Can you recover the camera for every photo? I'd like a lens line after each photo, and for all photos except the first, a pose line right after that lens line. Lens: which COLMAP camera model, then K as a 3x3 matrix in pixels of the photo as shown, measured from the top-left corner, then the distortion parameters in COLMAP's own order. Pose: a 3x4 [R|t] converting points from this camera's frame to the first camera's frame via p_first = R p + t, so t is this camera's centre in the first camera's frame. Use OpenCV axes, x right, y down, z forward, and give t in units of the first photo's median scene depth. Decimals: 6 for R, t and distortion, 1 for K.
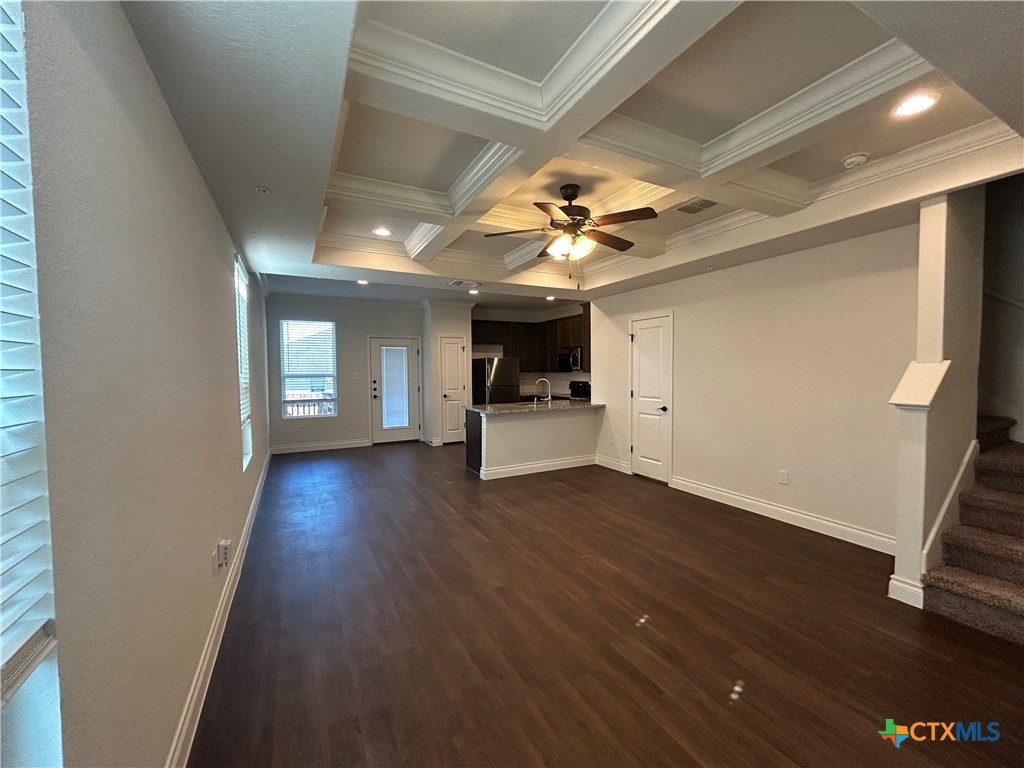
lens RADIAL K [[414.0, 0, 510.5], [0, 414.0, 384.8], [0, 0, 1]] dist [0.000409, 0.000413]
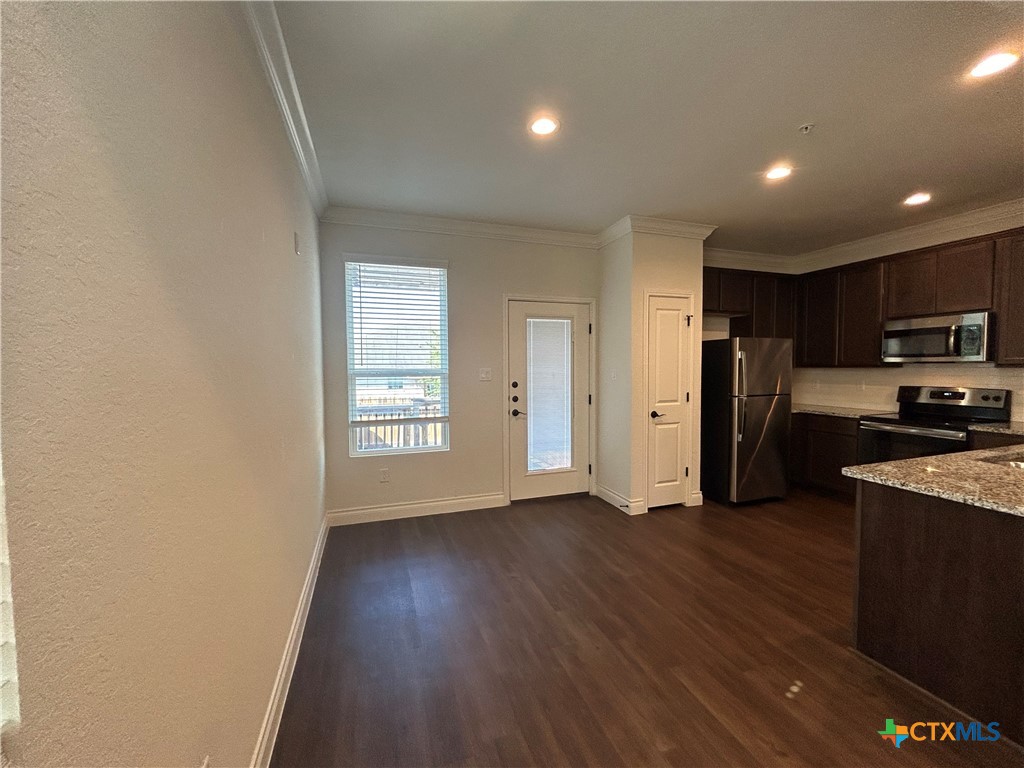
lens RADIAL K [[414.0, 0, 510.5], [0, 414.0, 384.8], [0, 0, 1]] dist [0.000409, 0.000413]
pose [[0.987423, 0.007821, -0.157909, -0.256817], [-0.005493, 0.999870, 0.015171, -0.015687], [0.158007, -0.014113, 0.987337, 0.492495]]
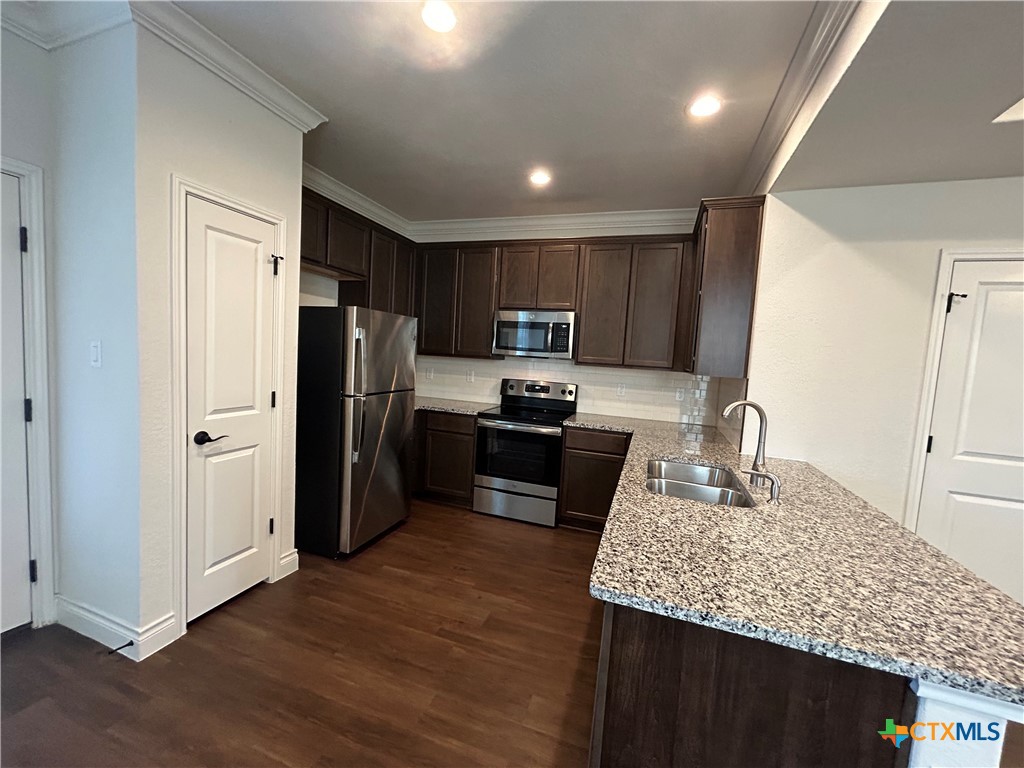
lens RADIAL K [[414.0, 0, 510.5], [0, 414.0, 384.8], [0, 0, 1]] dist [0.000409, 0.000413]
pose [[0.732760, 0.001156, 0.680486, -0.196653], [-0.044326, 0.997956, 0.046035, -0.025815], [-0.679042, -0.063896, 0.731313, 0.708189]]
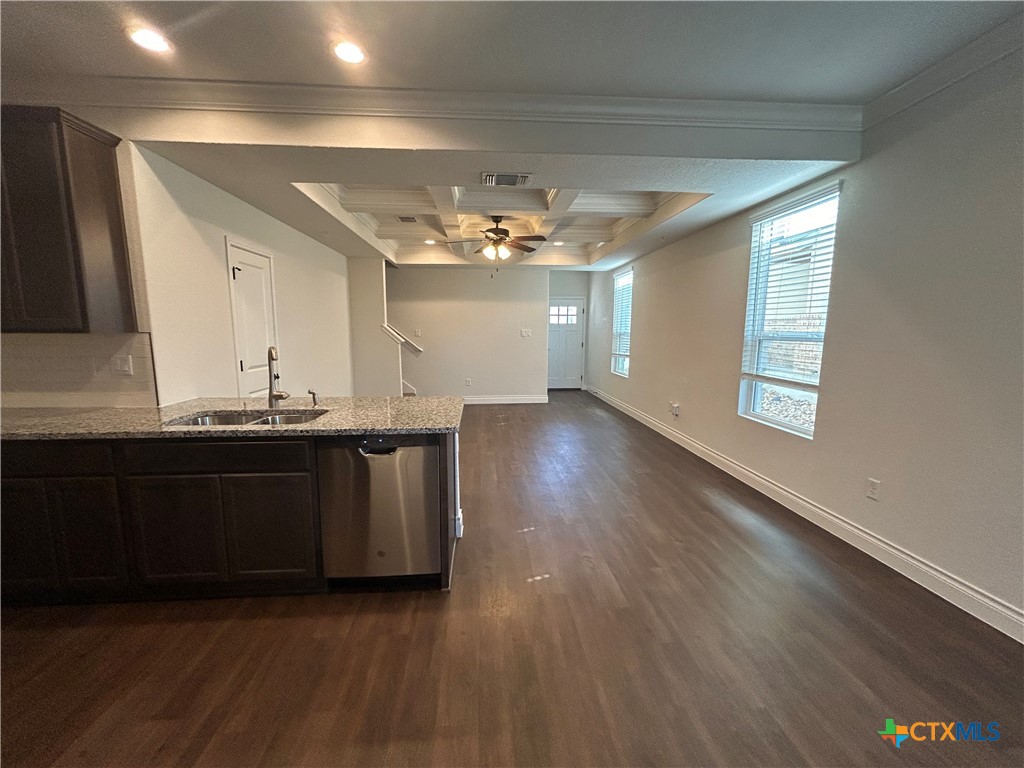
lens RADIAL K [[414.0, 0, 510.5], [0, 414.0, 384.8], [0, 0, 1]] dist [0.000409, 0.000413]
pose [[-0.916869, -0.046054, 0.396524, -0.229842], [0.020906, 0.986420, 0.162906, -0.030187], [-0.398641, 0.157654, -0.903455, 1.005812]]
